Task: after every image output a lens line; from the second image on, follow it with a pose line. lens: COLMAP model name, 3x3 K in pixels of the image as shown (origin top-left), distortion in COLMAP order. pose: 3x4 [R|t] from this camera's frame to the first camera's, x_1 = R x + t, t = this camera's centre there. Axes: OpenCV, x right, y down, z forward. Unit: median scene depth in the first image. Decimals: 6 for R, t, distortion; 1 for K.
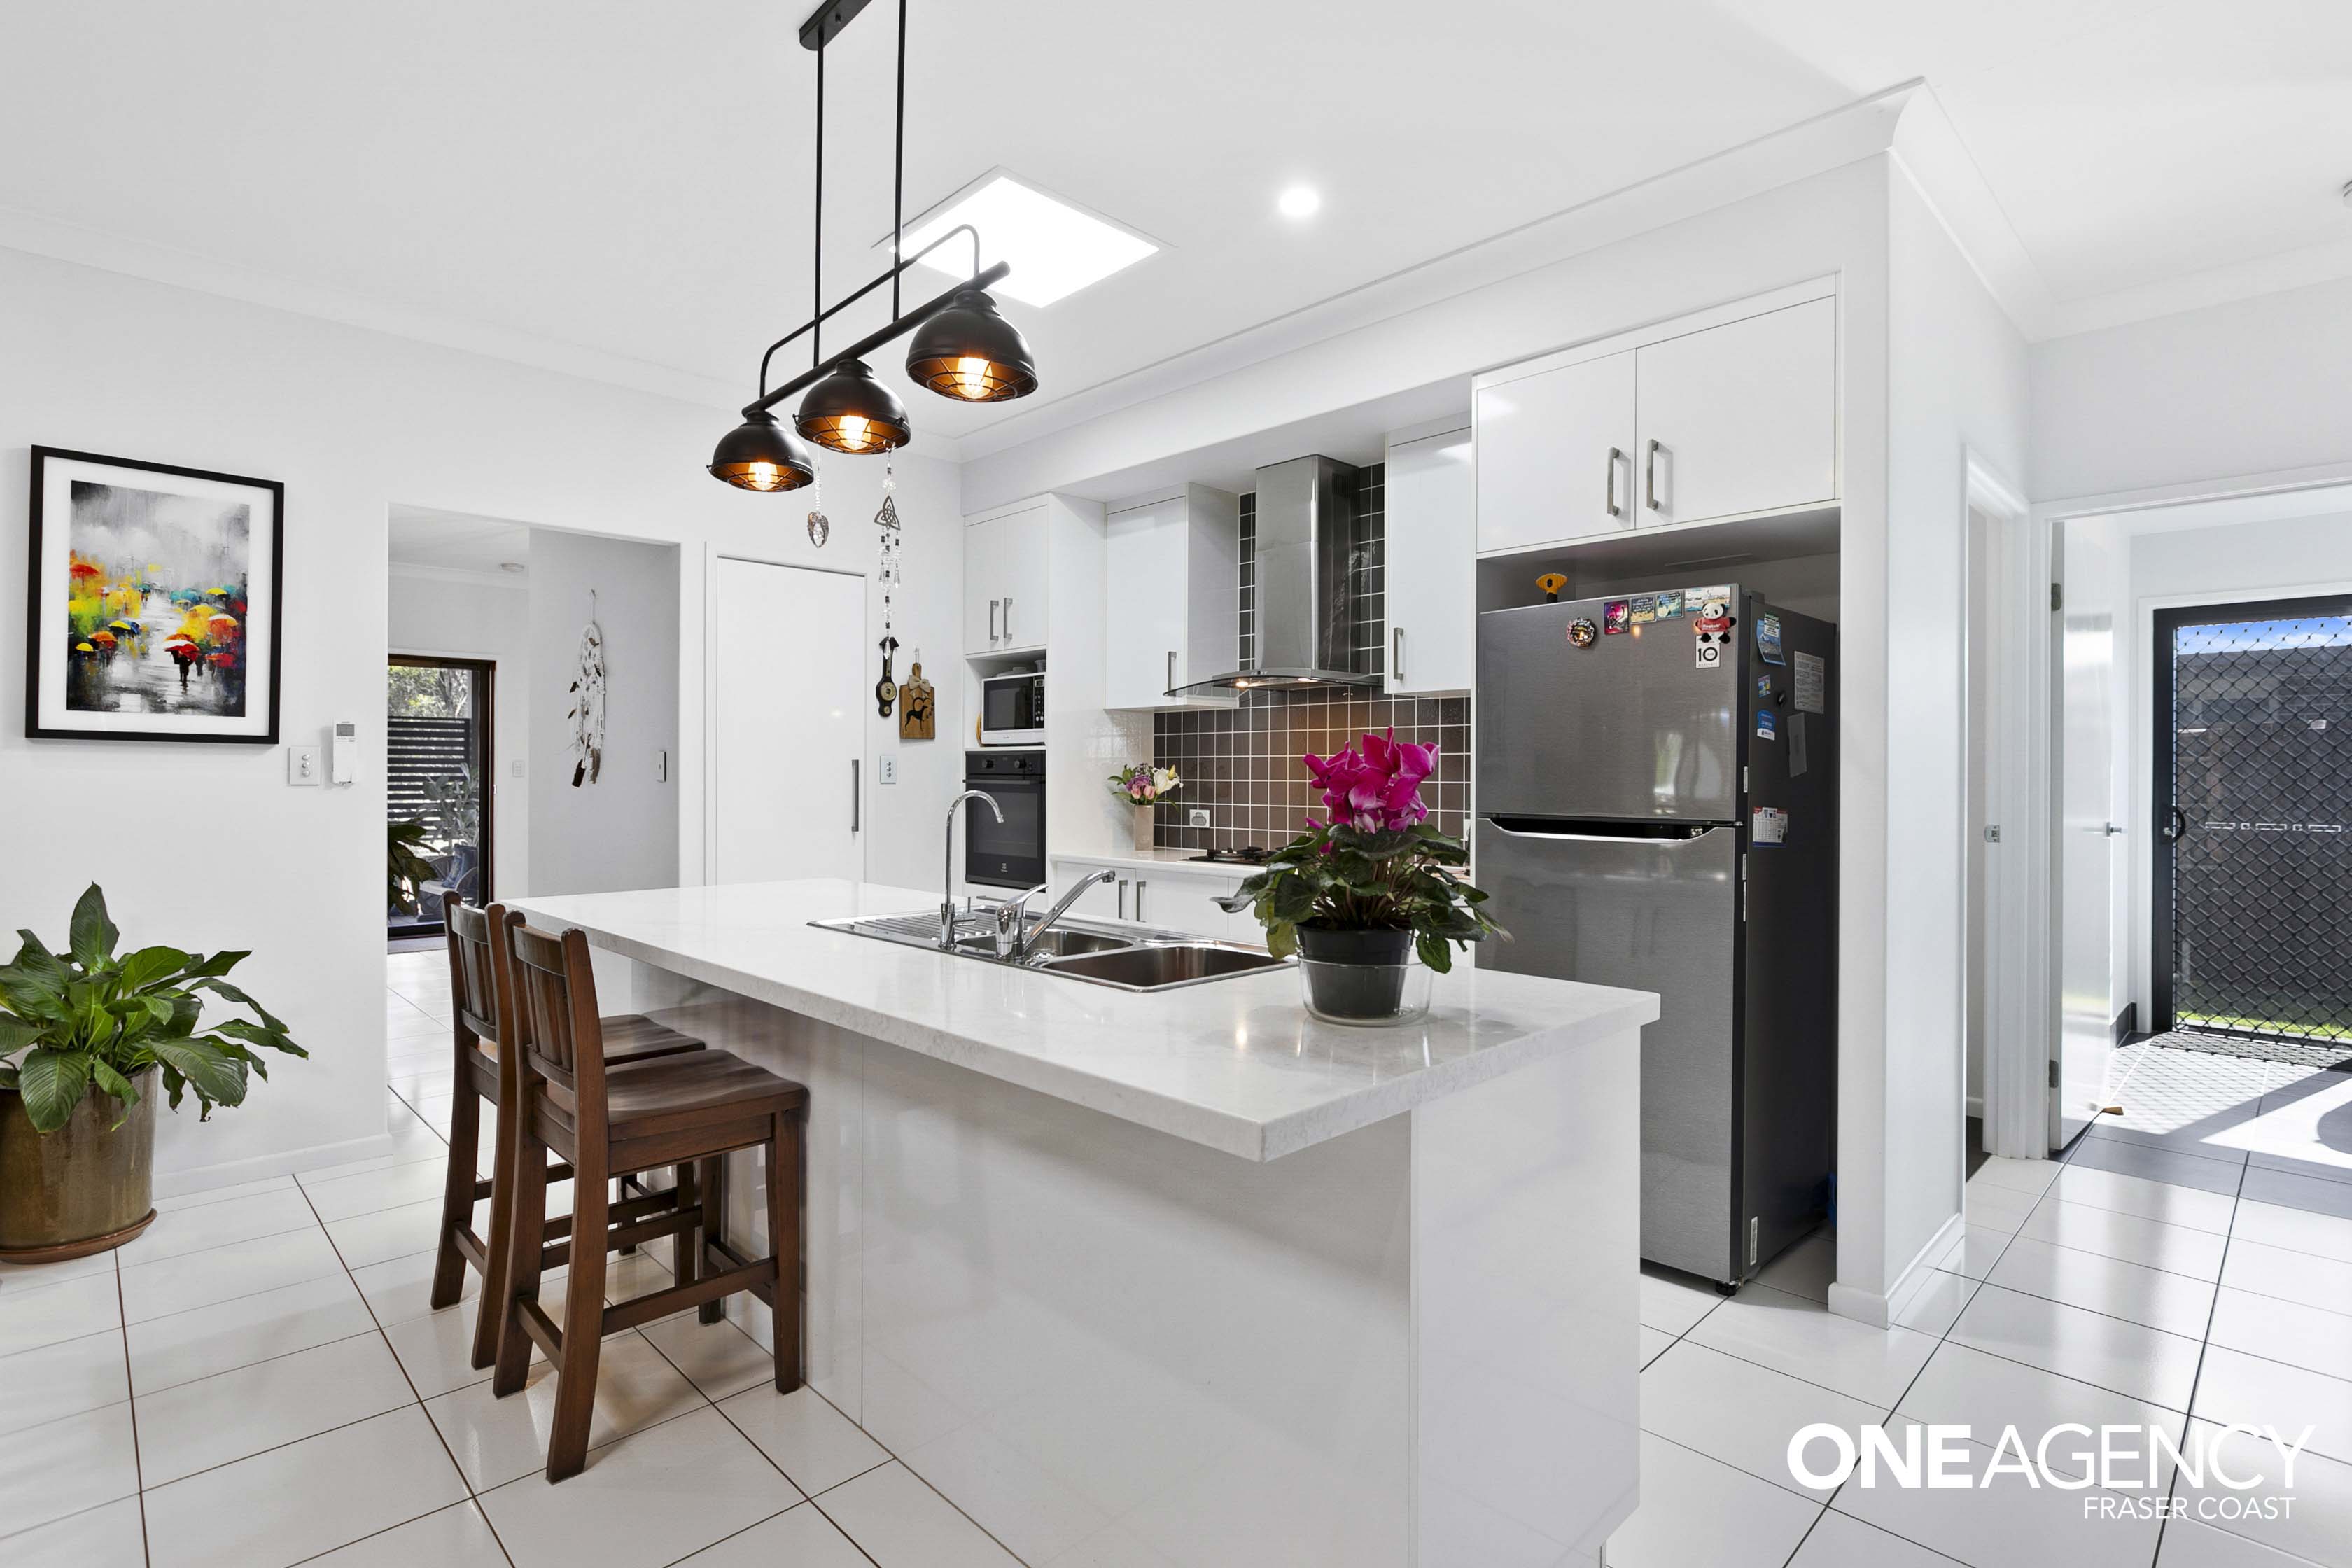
lens RADIAL K [[1132.7, 0, 1175.8], [0, 1132.7, 772.4], [0, 0, 1]] dist [0.002249, 0.000093]
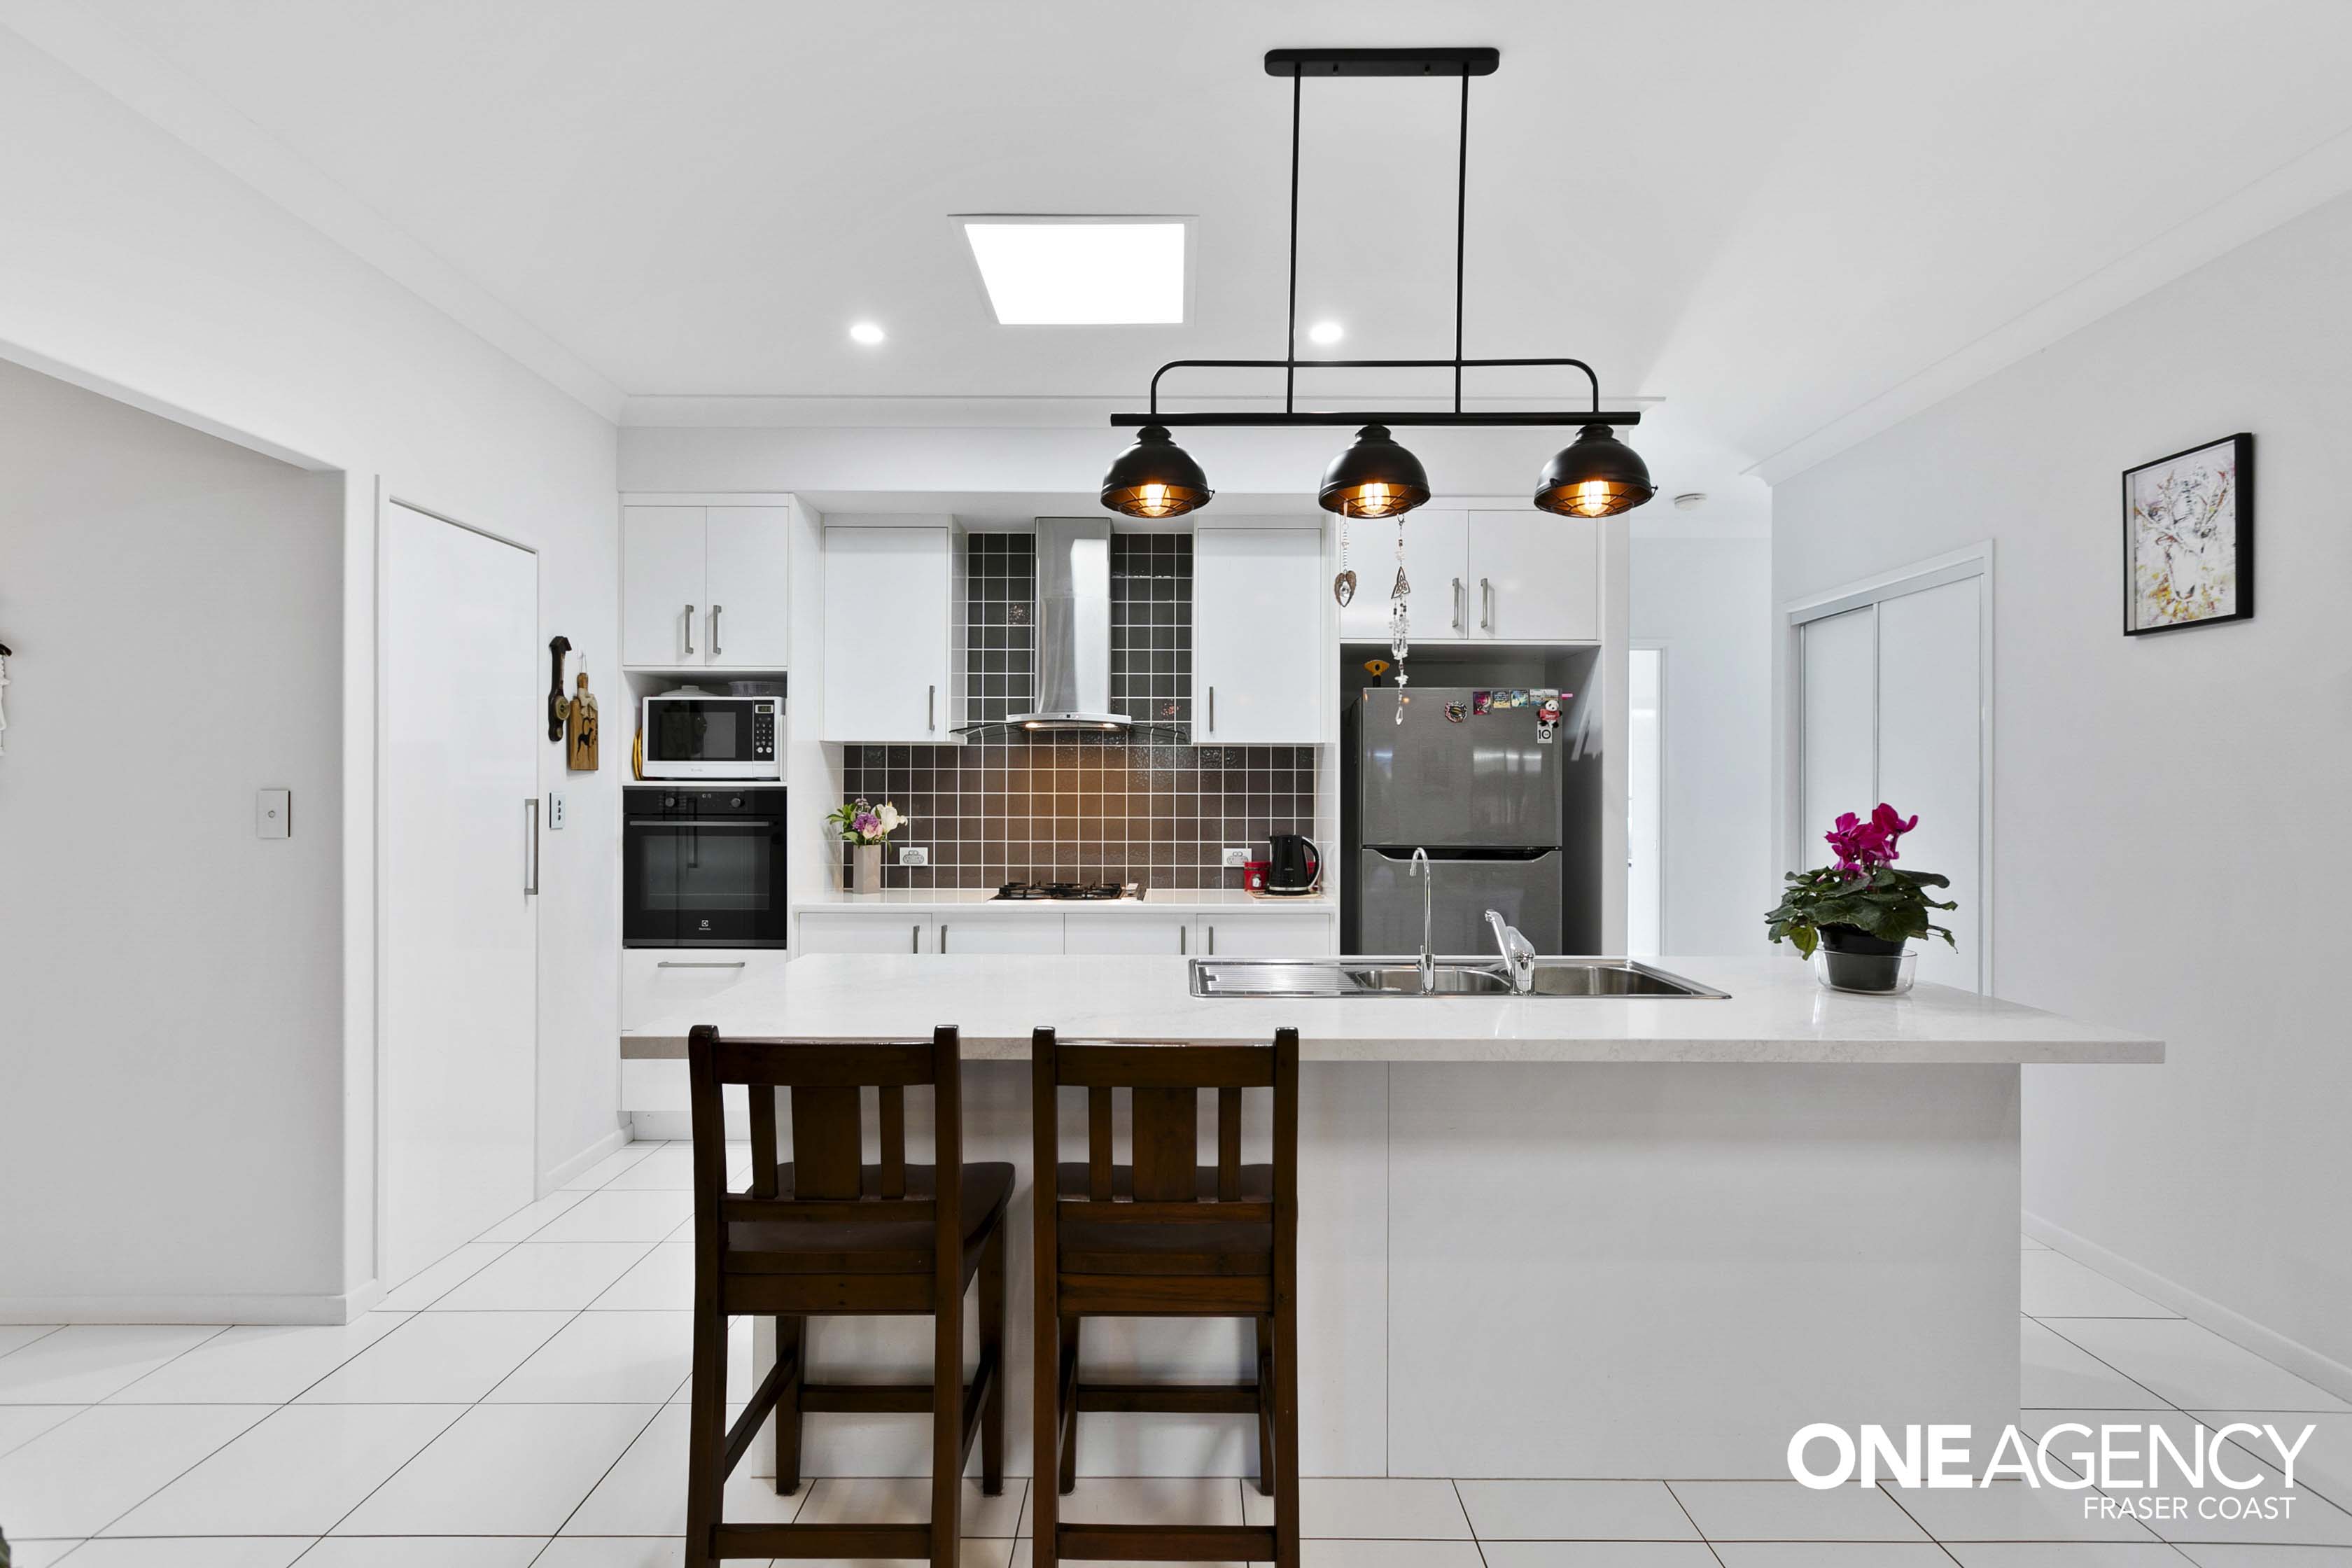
lens RADIAL K [[1065.4, 0, 1176.0], [0, 1065.4, 778.6], [0, 0, 1]] dist [0.002080, 0.000039]
pose [[0.699827, 0.008318, 0.714264, -0.710825], [-0.001330, 0.999946, -0.010343, -0.025409], [-0.714312, 0.006288, 0.699800, 0.302602]]
